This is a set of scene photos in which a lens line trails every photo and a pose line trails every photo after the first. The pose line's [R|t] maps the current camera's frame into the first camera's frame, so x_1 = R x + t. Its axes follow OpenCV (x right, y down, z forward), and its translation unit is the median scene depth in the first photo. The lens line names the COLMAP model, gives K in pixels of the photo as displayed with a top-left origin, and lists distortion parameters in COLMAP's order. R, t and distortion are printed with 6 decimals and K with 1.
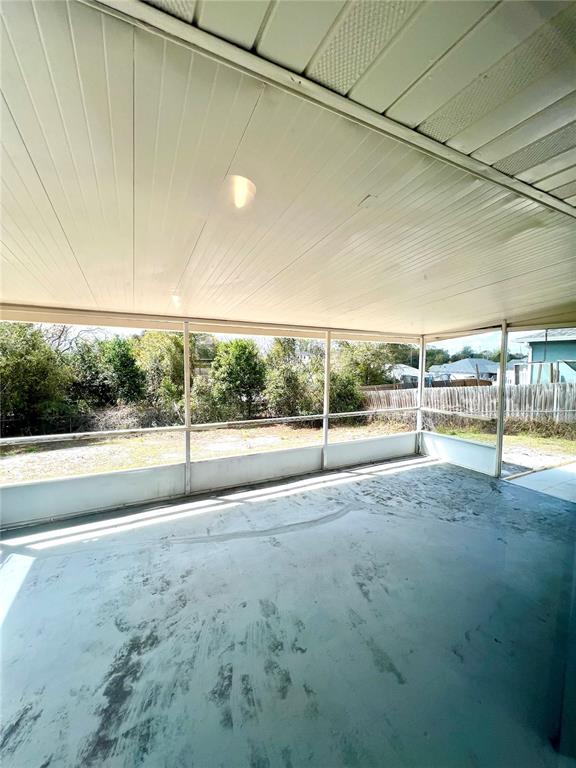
lens RADIAL K [[307.8, 0, 290.2], [0, 307.8, 381.5], [0, 0, 1]] dist [-0.004113, 0.000434]
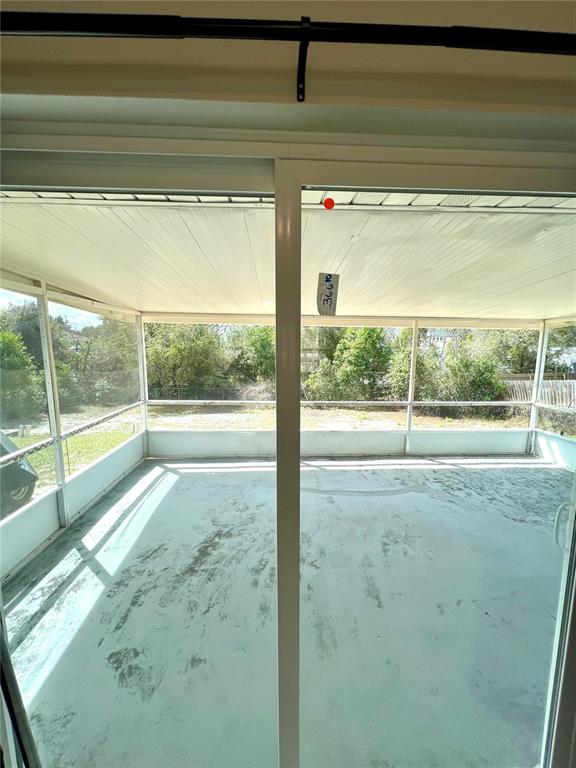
lens RADIAL K [[307.8, 0, 290.2], [0, 307.8, 381.5], [0, 0, 1]] dist [-0.004113, 0.000434]
pose [[0.910988, 0.051615, -0.409190, 0.184836], [-0.026996, 0.997473, 0.065718, -0.019013], [0.411548, -0.048822, 0.910079, -0.109351]]
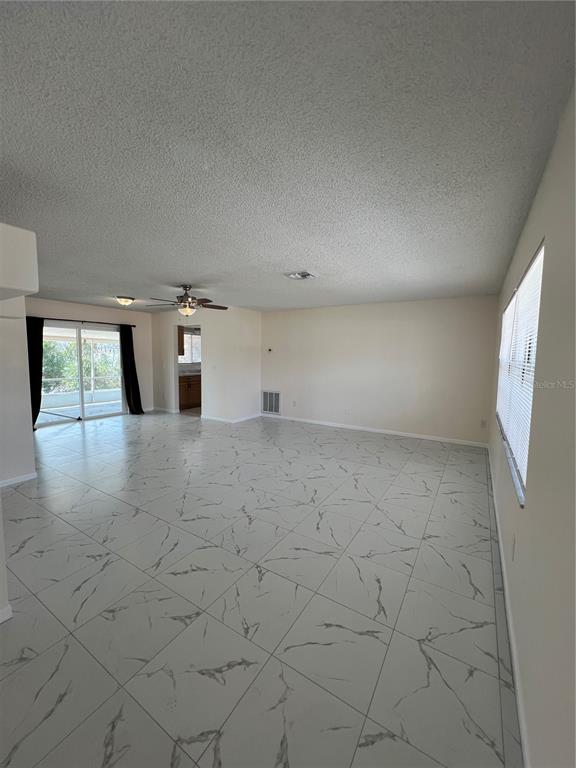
lens RADIAL K [[307.6, 0, 288.0], [0, 307.6, 384.0], [0, 0, 1]] dist [-0.001494, -0.000253]
pose [[0.857530, -0.036900, 0.513110, 0.201954], [0.023267, 0.999185, 0.032971, 0.132078], [-0.513908, -0.016335, 0.857690, -1.840458]]
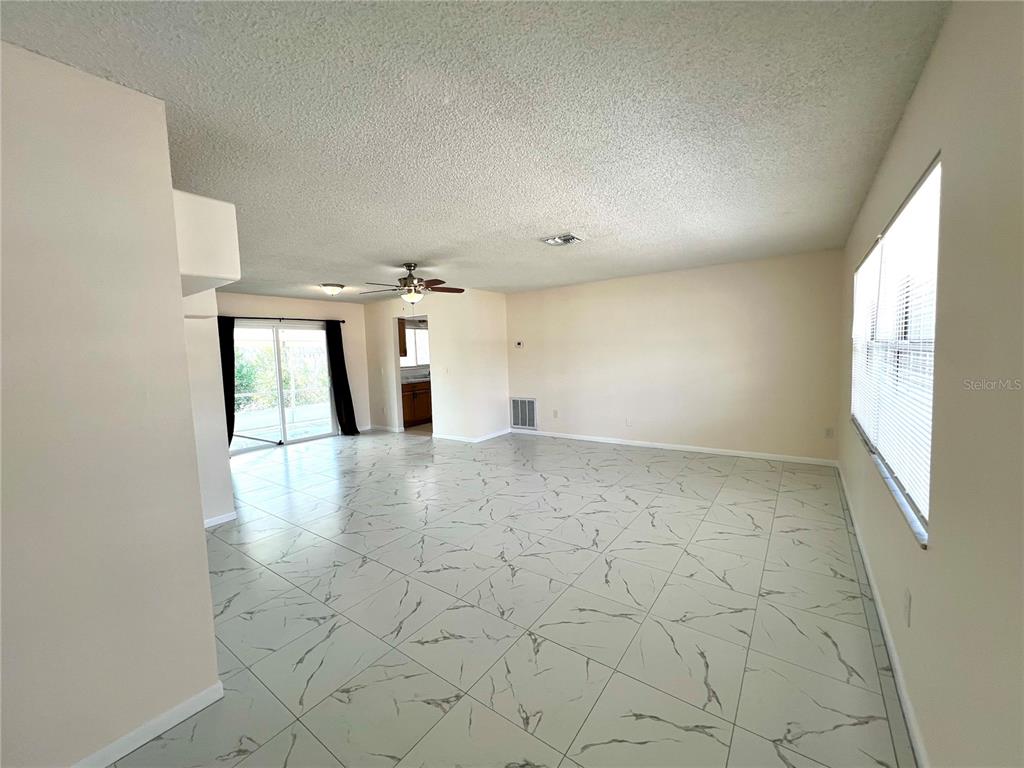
lens RADIAL K [[410.1, 0, 505.7], [0, 410.1, 385.4], [0, 0, 1]] dist [-0.001494, -0.000253]
pose [[0.893854, -0.067484, 0.443251, 0.180153], [0.066437, 0.997630, 0.017911, 0.136897], [-0.443409, 0.013438, 0.896219, -1.821106]]
